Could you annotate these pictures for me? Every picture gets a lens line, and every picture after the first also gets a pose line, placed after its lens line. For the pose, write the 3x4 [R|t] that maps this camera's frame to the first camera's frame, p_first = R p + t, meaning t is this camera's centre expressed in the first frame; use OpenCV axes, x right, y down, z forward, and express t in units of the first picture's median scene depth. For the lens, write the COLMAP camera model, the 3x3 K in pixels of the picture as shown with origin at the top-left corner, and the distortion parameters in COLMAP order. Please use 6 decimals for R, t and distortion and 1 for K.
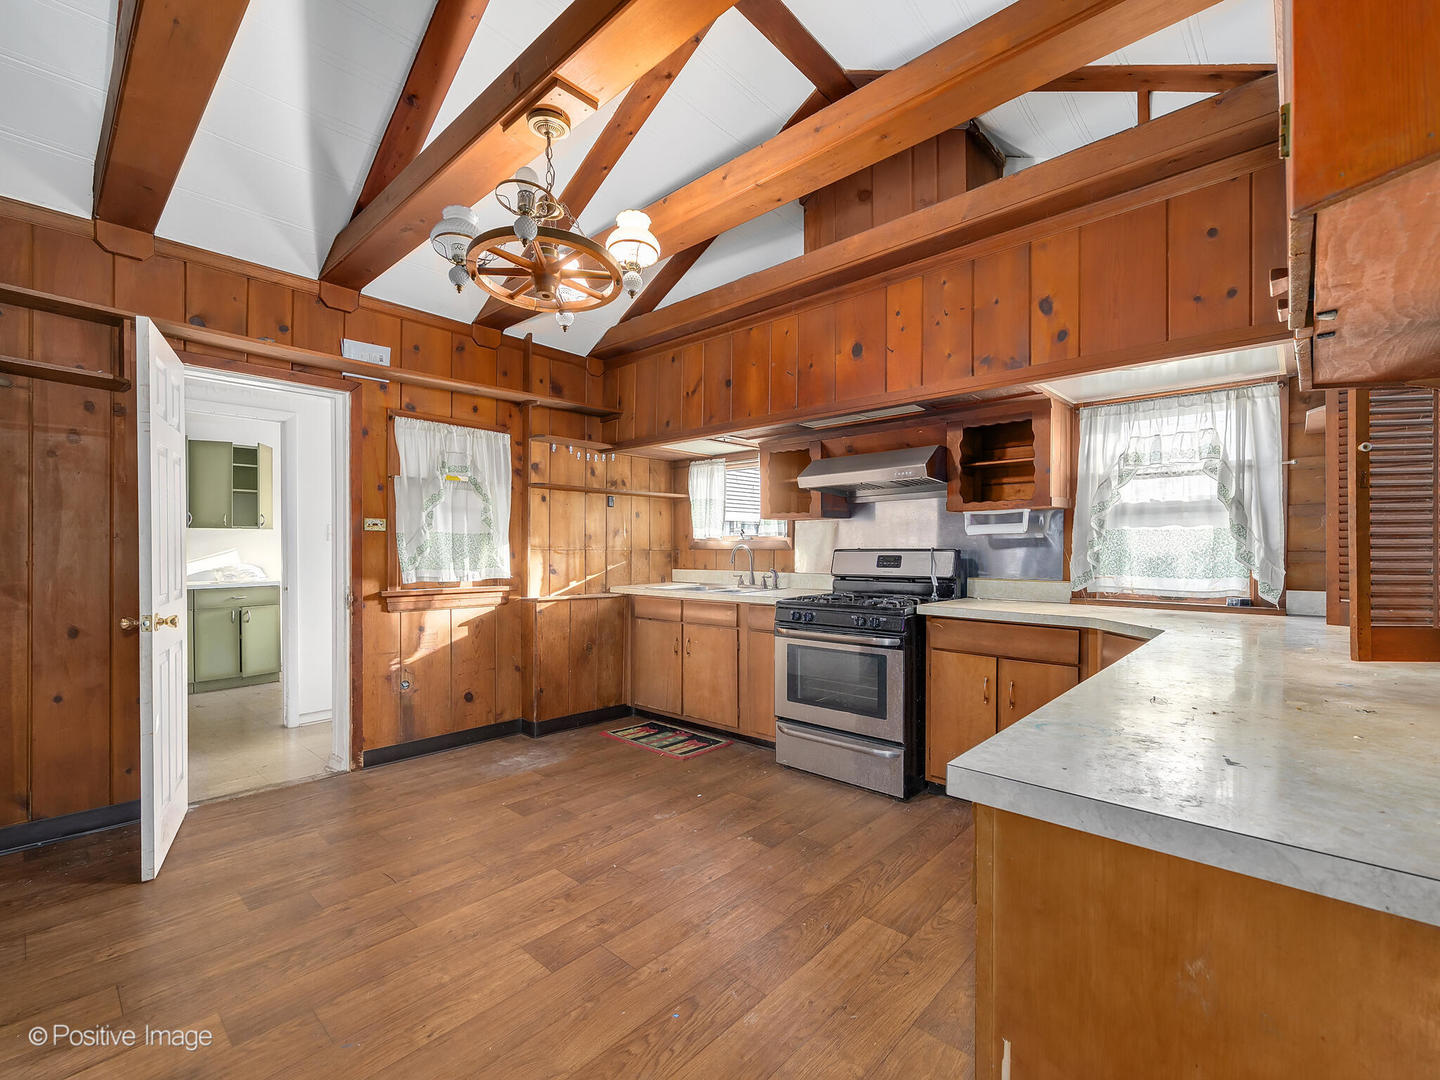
lens RADIAL K [[638.7, 0, 724.0], [0, 638.7, 544.8], [0, 0, 1]] dist [-0.000758, -0.000325]
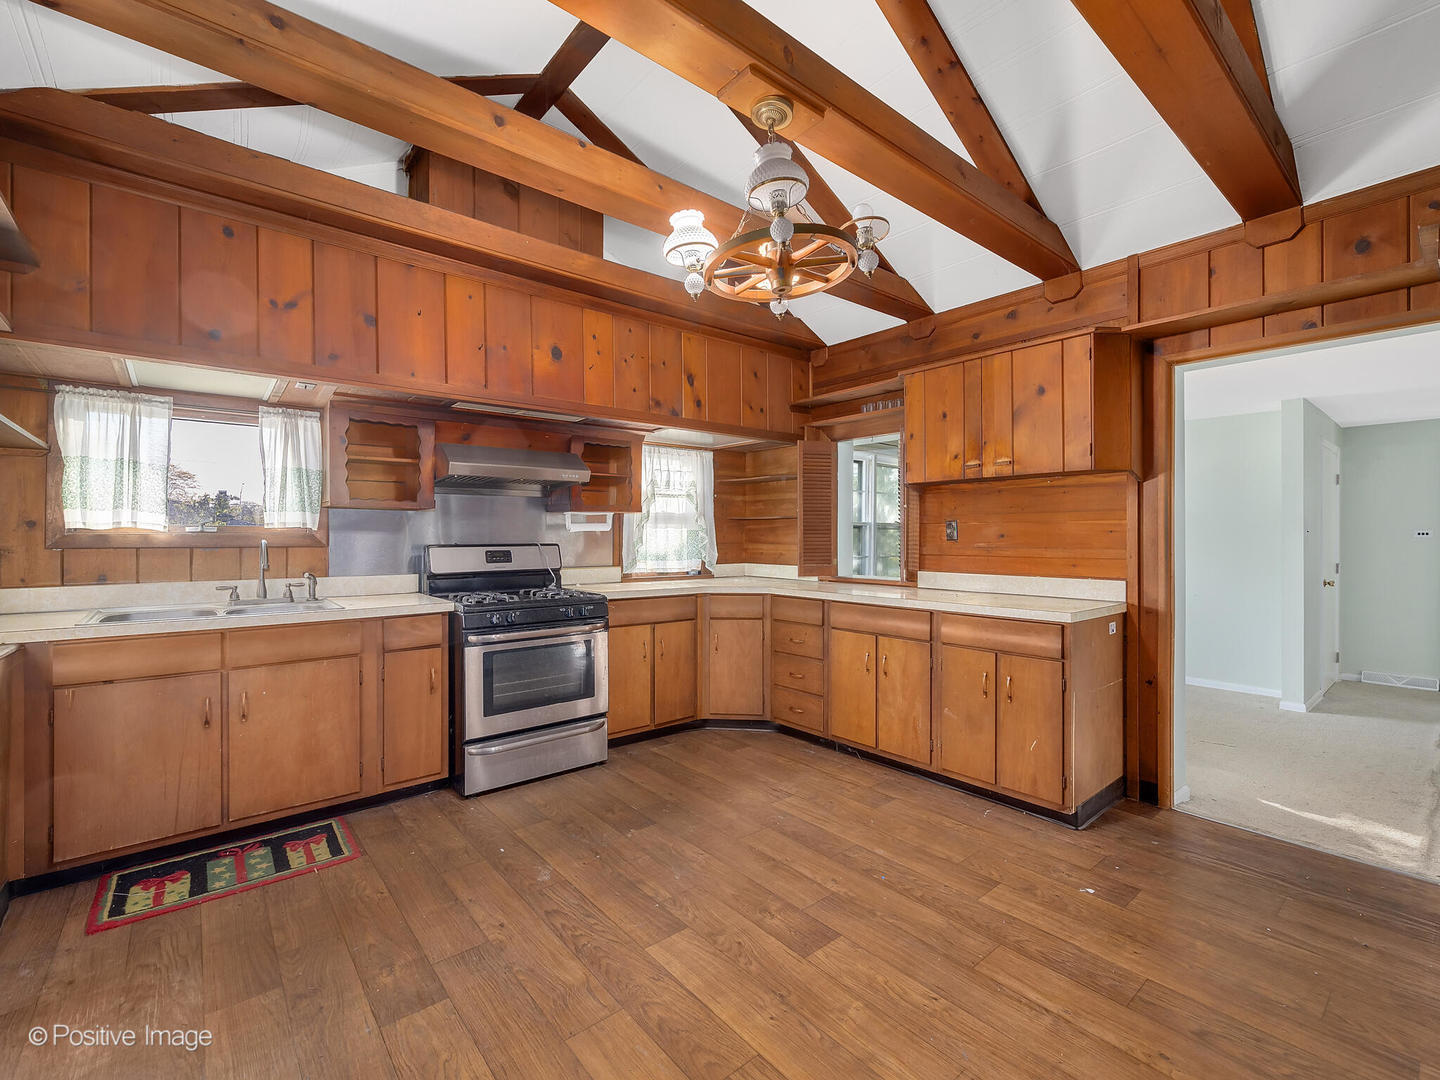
lens RADIAL K [[634.7, 0, 720.2], [0, 634.7, 528.9], [0, 0, 1]] dist [-0.000653, -0.000147]
pose [[0.142633, 0.016511, 0.989638, -0.726665], [-0.000825, 0.999862, -0.016563, -0.001648], [-0.989775, 0.001546, 0.142627, 0.553076]]
